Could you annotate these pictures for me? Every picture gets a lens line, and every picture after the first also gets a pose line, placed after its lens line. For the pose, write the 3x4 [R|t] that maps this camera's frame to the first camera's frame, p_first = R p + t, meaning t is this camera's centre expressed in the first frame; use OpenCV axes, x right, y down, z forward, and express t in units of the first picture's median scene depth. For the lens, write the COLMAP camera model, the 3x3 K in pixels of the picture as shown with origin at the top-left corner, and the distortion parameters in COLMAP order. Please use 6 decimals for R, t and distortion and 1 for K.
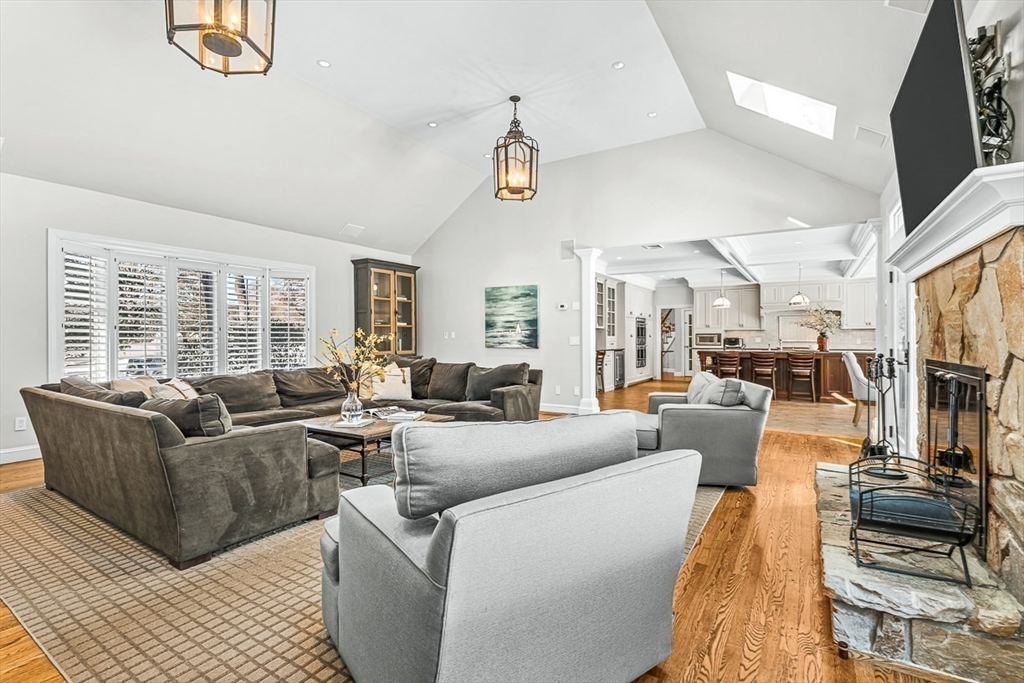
lens RADIAL K [[471.9, 0, 512.0], [0, 471.9, 341.5], [0, 0, 1]] dist [0.000421, 0.000043]
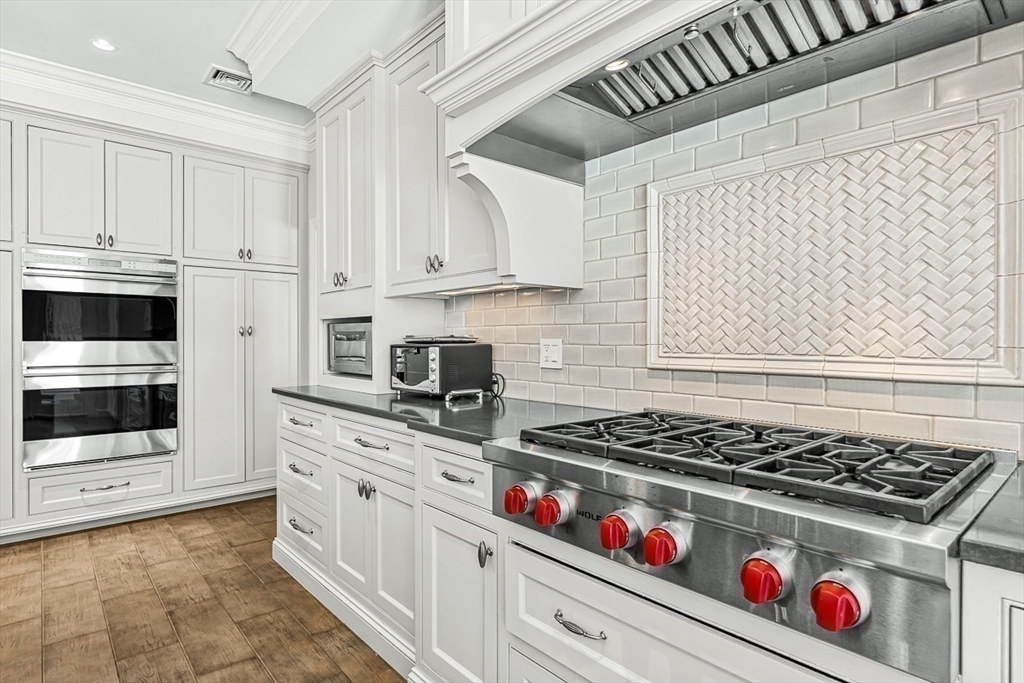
lens RADIAL K [[546.0, 0, 512.0], [0, 546.0, 341.5], [0, 0, 1]] dist [-0.002367, -0.000283]
pose [[0.960716, 0.003657, -0.277510, 0.909045], [-0.004018, 0.999992, -0.000732, -0.011987], [0.277505, 0.001818, 0.960722, 1.287955]]
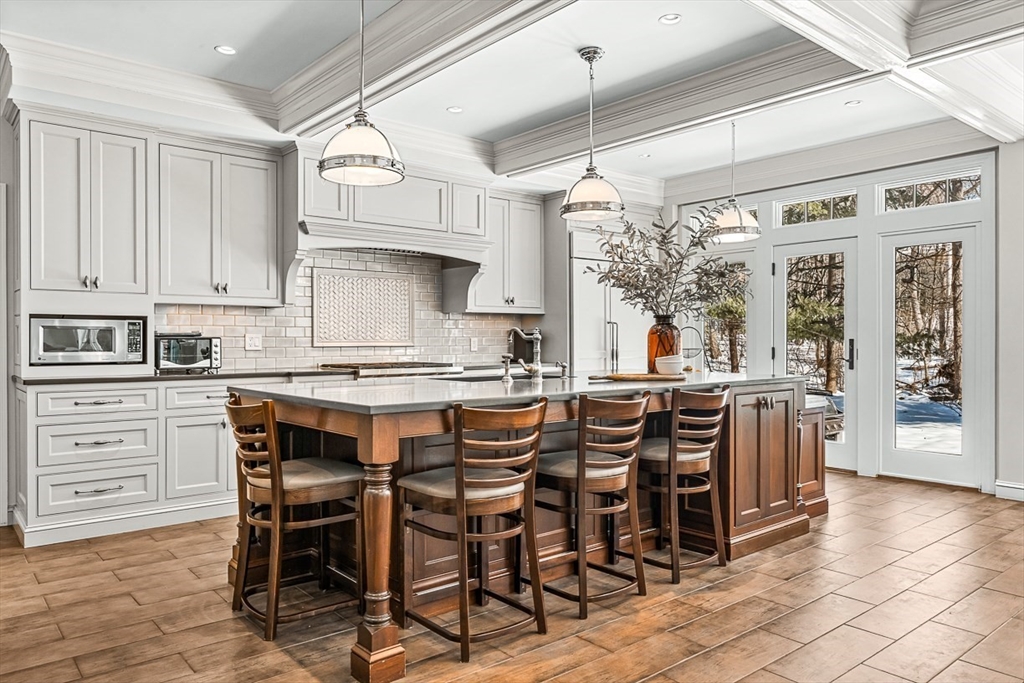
lens RADIAL K [[702.8, 0, 512.0], [0, 702.8, 341.5], [0, 0, 1]] dist [-0.000074, 0.000113]
pose [[0.291158, 0.006009, 0.956656, 0.245304], [0.005185, 0.999956, -0.007859, 0.000976], [-0.956661, 0.007249, 0.291114, 1.127052]]
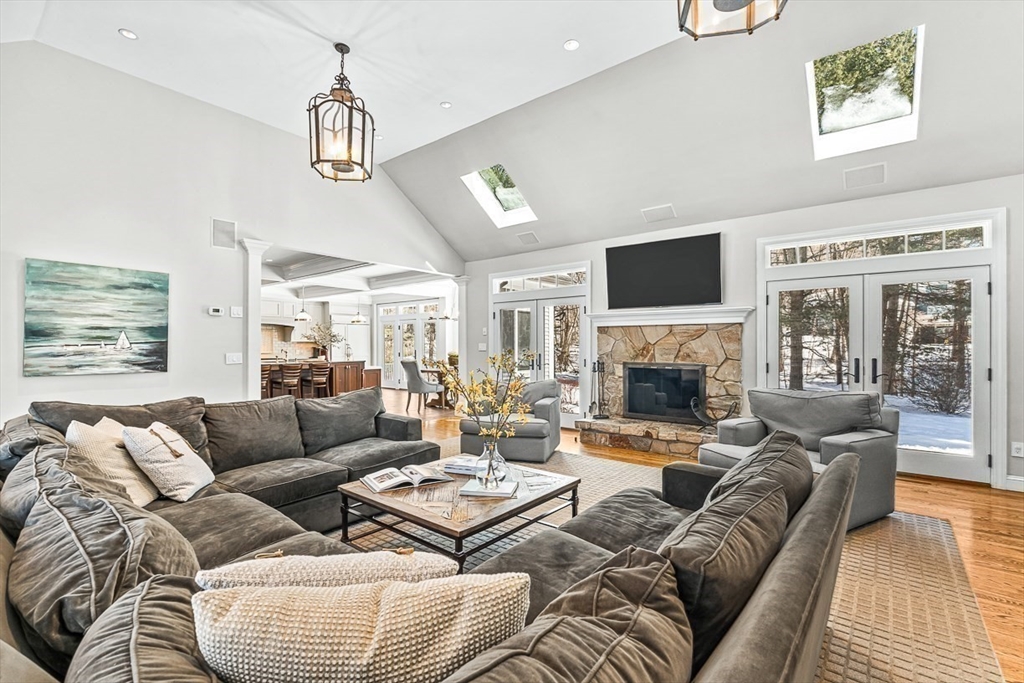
lens RADIAL K [[450.3, 0, 512.0], [0, 450.3, 341.5], [0, 0, 1]] dist [-0.000165, 0.000033]
pose [[0.132398, 0.008958, 0.991156, -0.482349], [0.009163, 0.999905, -0.010261, -0.015703], [-0.991154, 0.010440, 0.132303, 0.442254]]
